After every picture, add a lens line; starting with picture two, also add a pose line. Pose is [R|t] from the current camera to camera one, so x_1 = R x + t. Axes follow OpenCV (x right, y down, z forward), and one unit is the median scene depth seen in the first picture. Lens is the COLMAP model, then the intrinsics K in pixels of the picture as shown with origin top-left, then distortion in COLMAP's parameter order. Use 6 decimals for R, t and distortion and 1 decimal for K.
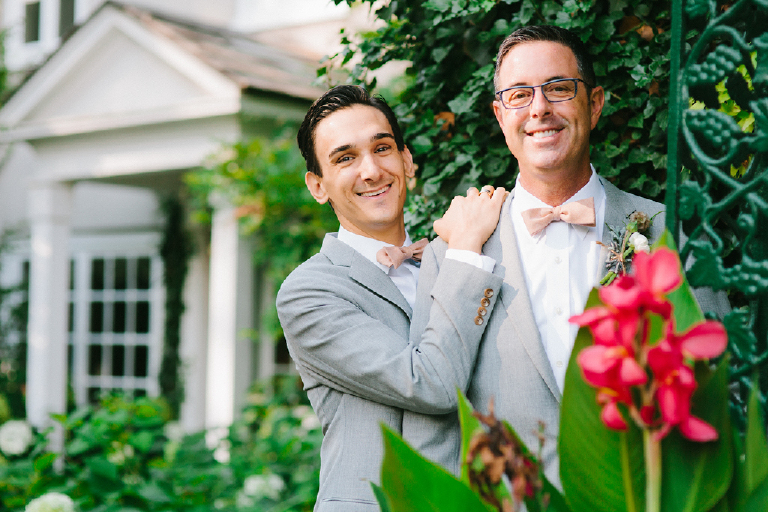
lens RADIAL K [[1881.6, 0, 384.0], [0, 1881.6, 256.0], [0, 0, 1]] dist [0.043485, -0.314364]
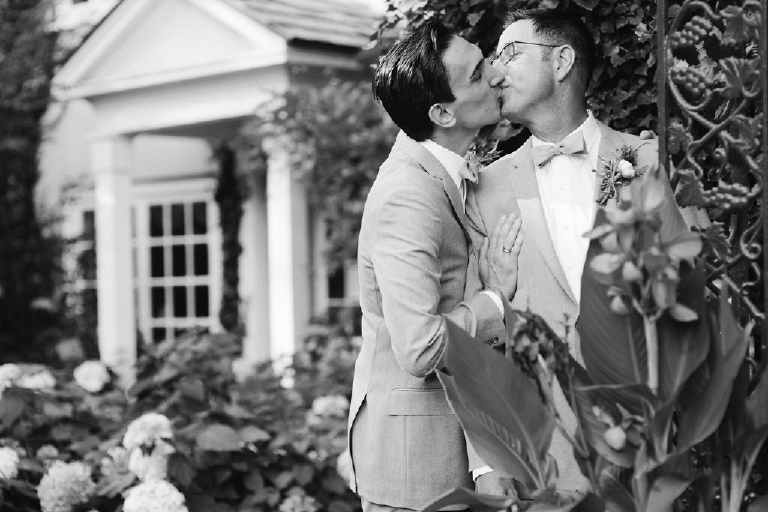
lens RADIAL K [[1881.6, 0, 384.0], [0, 1881.6, 256.0], [0, 0, 1]] dist [0.043485, -0.314364]
pose [[0.998674, -0.046224, -0.022648, -0.007488], [0.046979, 0.998317, 0.034016, -0.001993], [0.021038, -0.035035, 0.999165, -0.199325]]
